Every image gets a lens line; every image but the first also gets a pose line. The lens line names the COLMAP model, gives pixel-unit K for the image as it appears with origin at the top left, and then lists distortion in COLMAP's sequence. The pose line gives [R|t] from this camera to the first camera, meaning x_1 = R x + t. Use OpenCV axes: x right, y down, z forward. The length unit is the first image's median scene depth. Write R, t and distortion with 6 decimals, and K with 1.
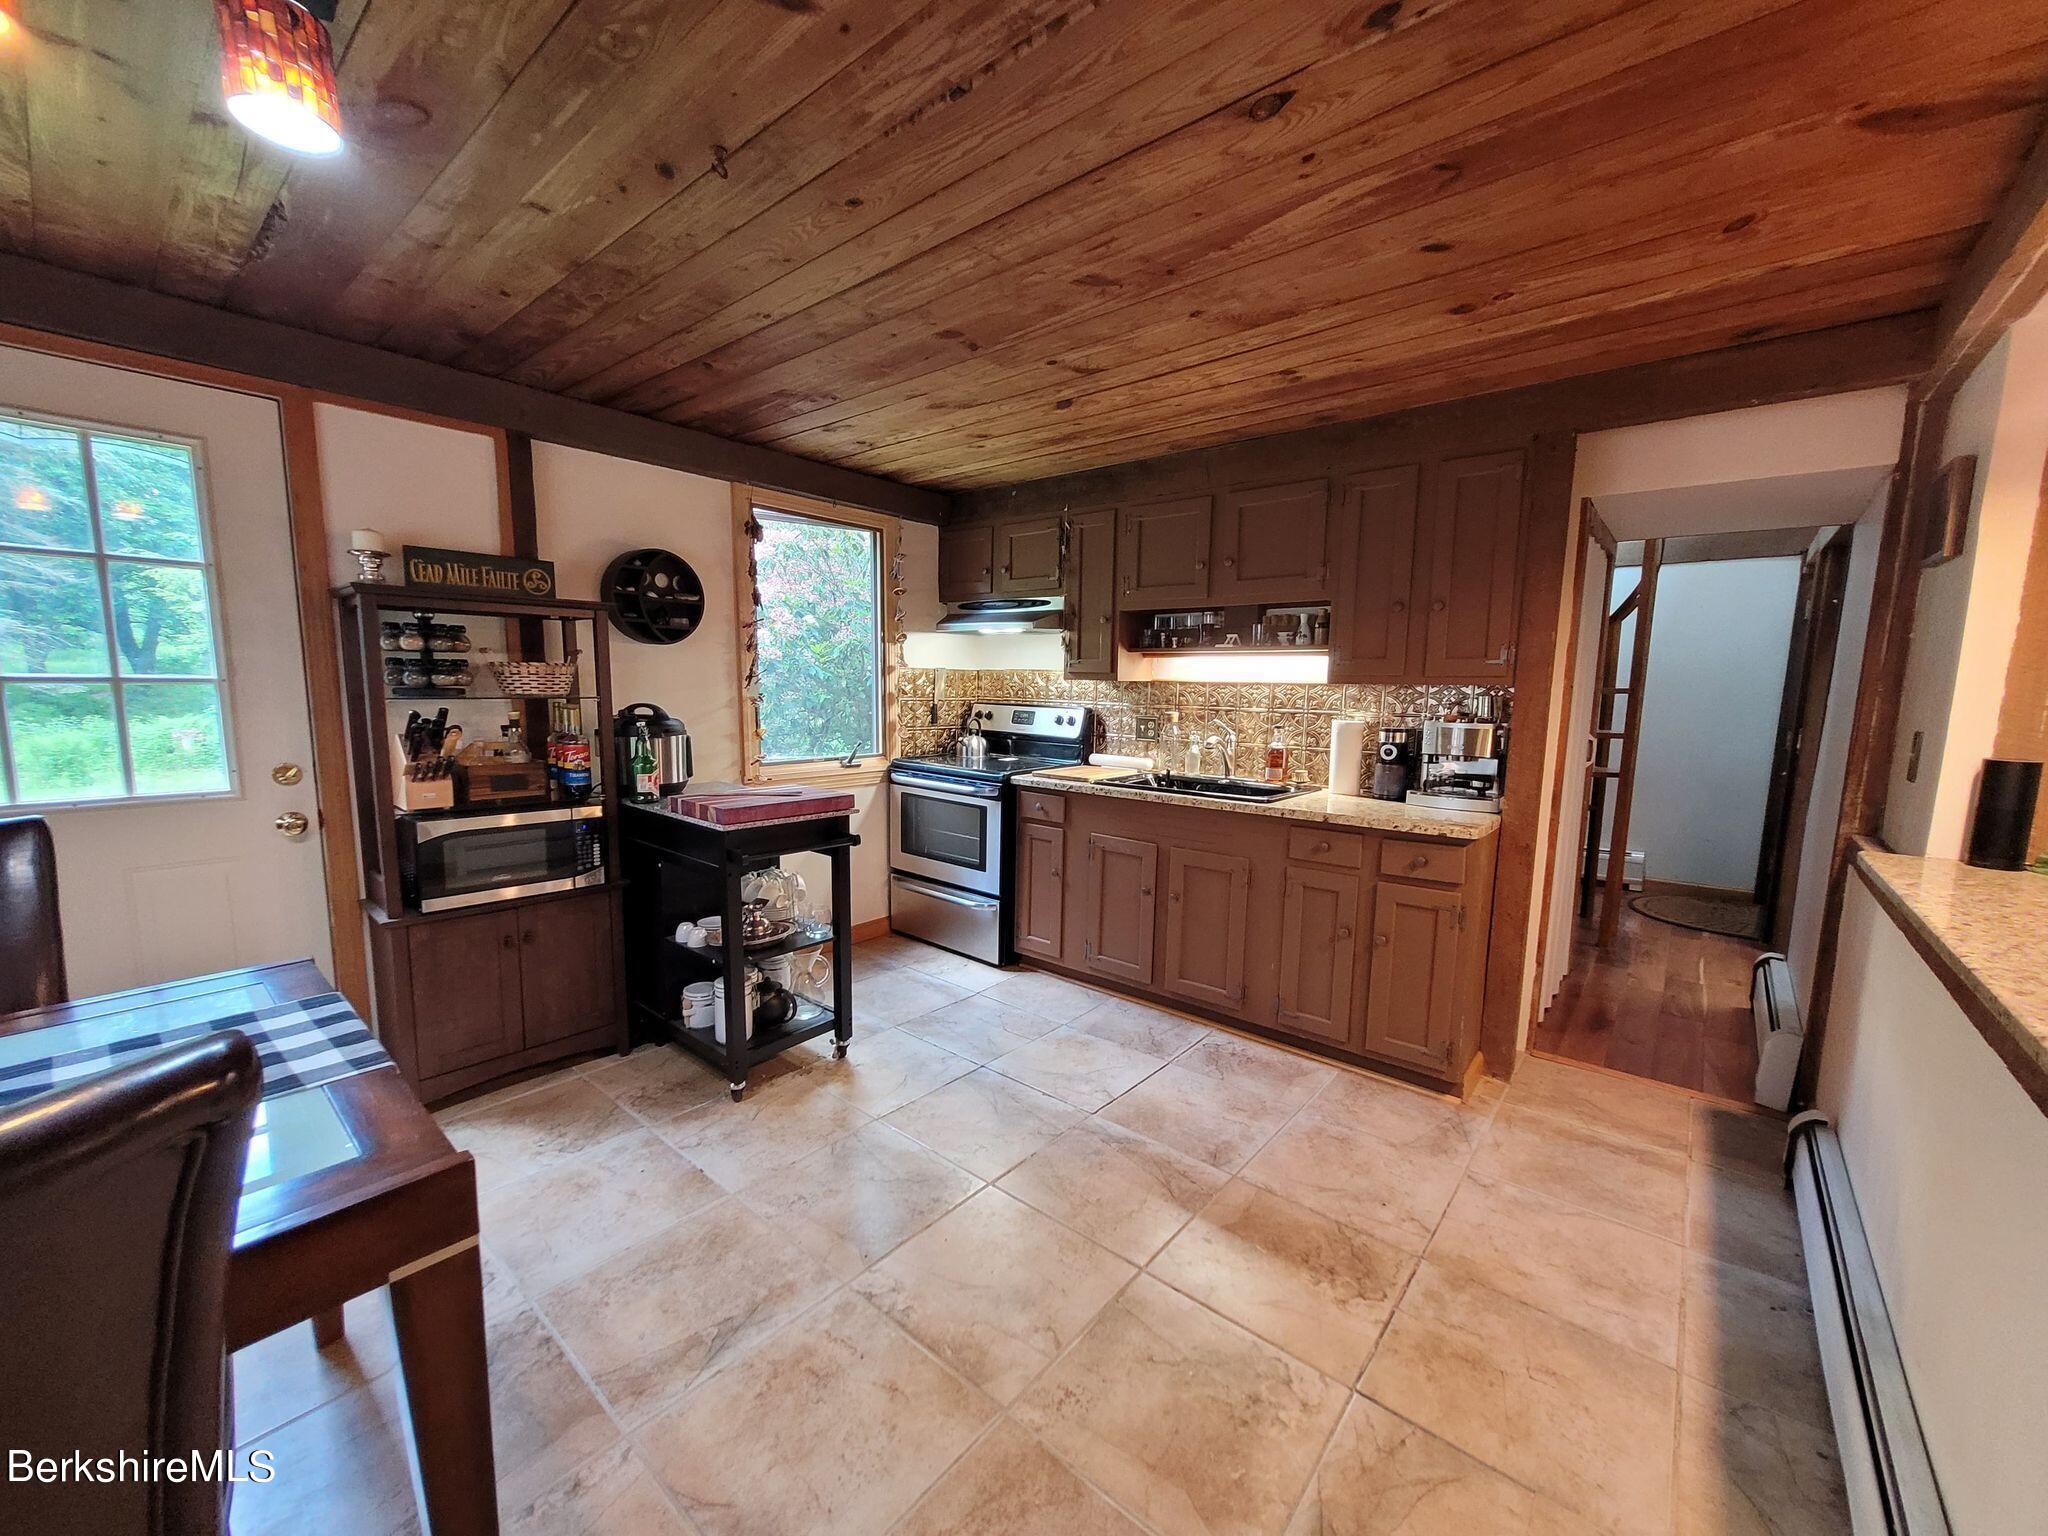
lens RADIAL K [[802.7, 0, 1024.6], [0, 802.7, 783.0], [0, 0, 1]] dist [0.000359, -0.000410]
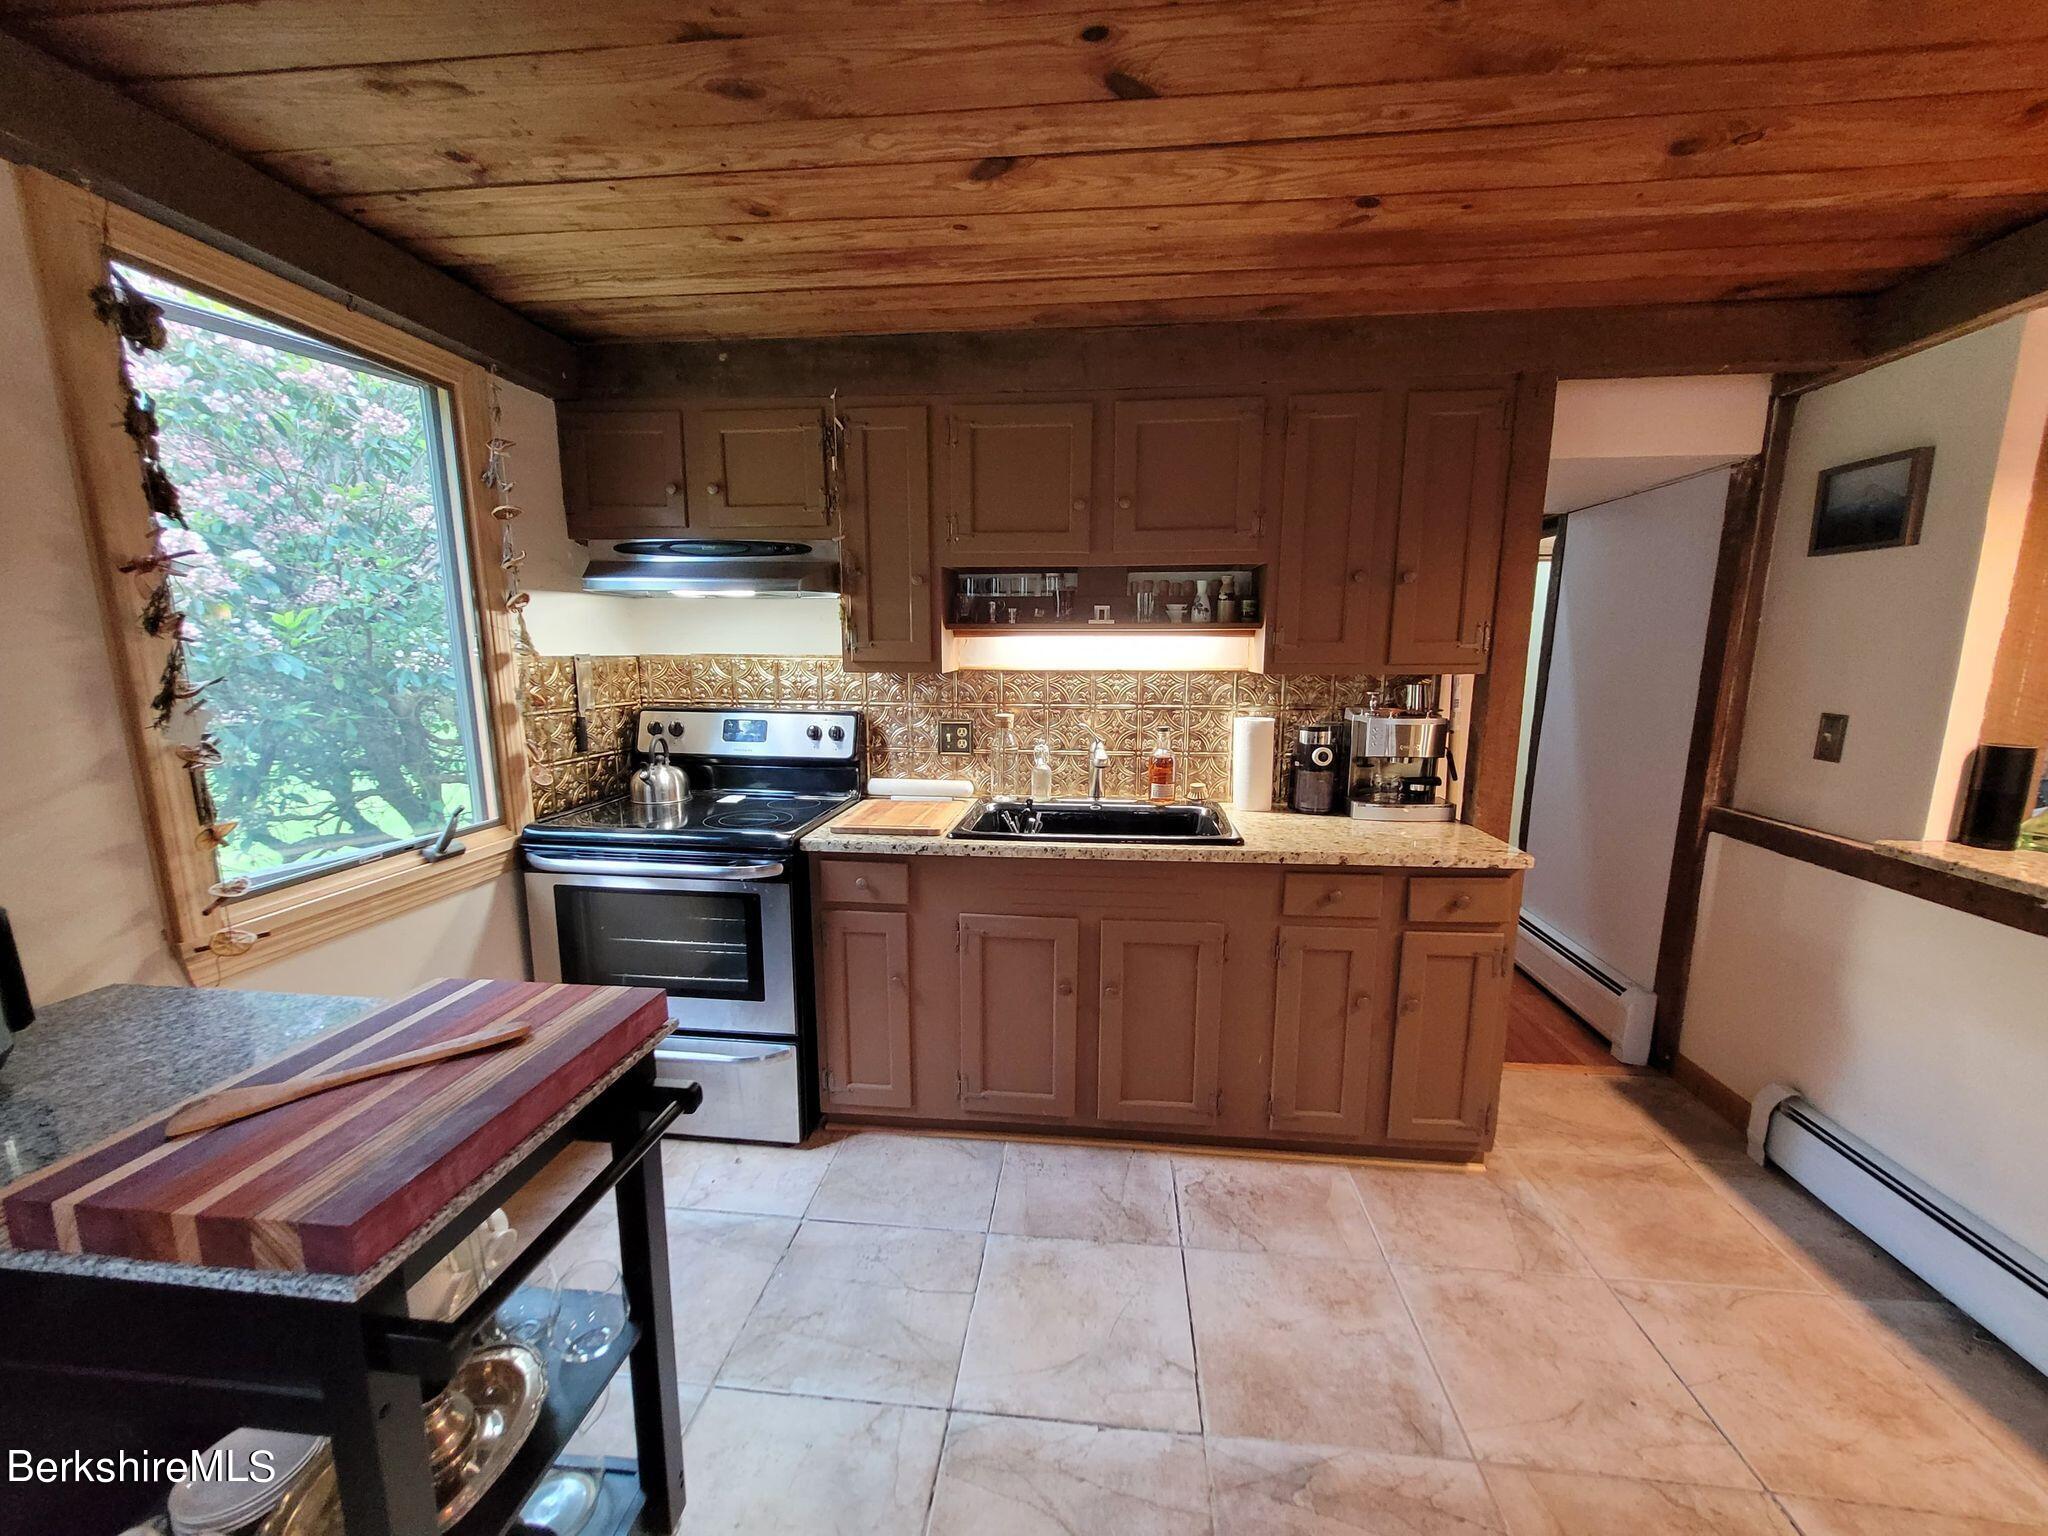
lens RADIAL K [[804.8, 0, 1029.6], [0, 804.8, 783.4], [0, 0, 1]] dist [0.002251, -0.000141]
pose [[0.825883, -0.109538, 0.553099, -0.260130], [0.083575, 0.993894, 0.072041, -0.101047], [-0.557613, -0.013272, 0.829995, 0.520527]]
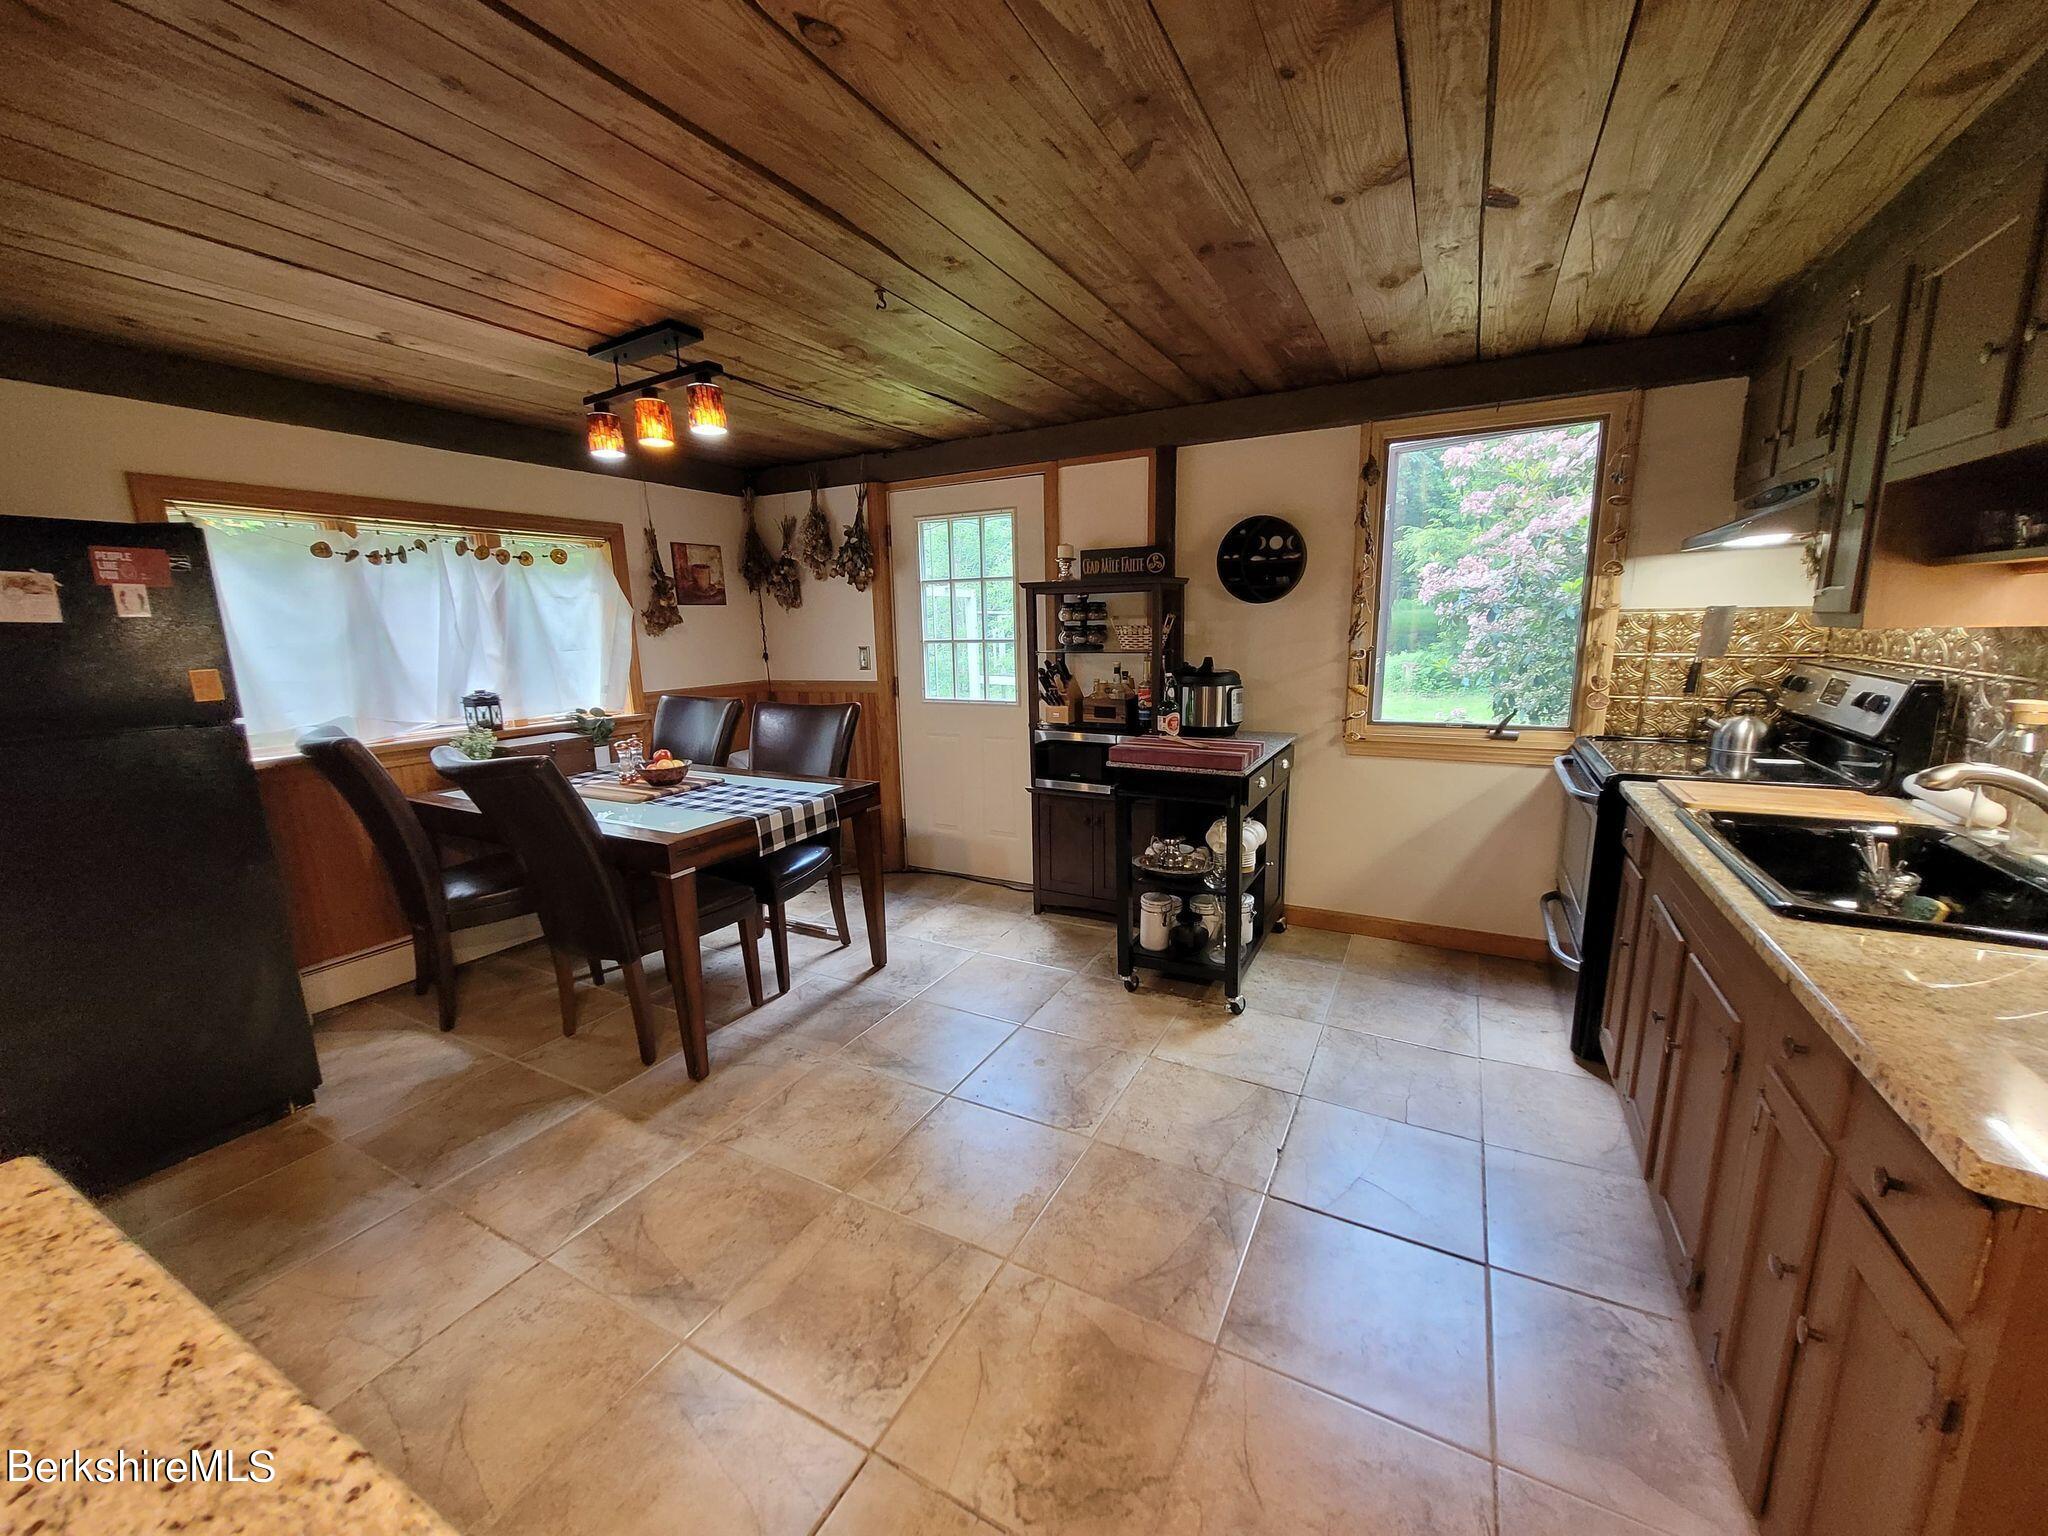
lens RADIAL K [[802.7, 0, 1024.6], [0, 802.7, 783.0], [0, 0, 1]] dist [0.000359, -0.000410]
pose [[0.207826, 0.173587, -0.962640, 0.643268], [-0.099012, 0.982806, 0.155847, -0.076086], [0.973142, 0.062924, 0.221440, 0.500938]]
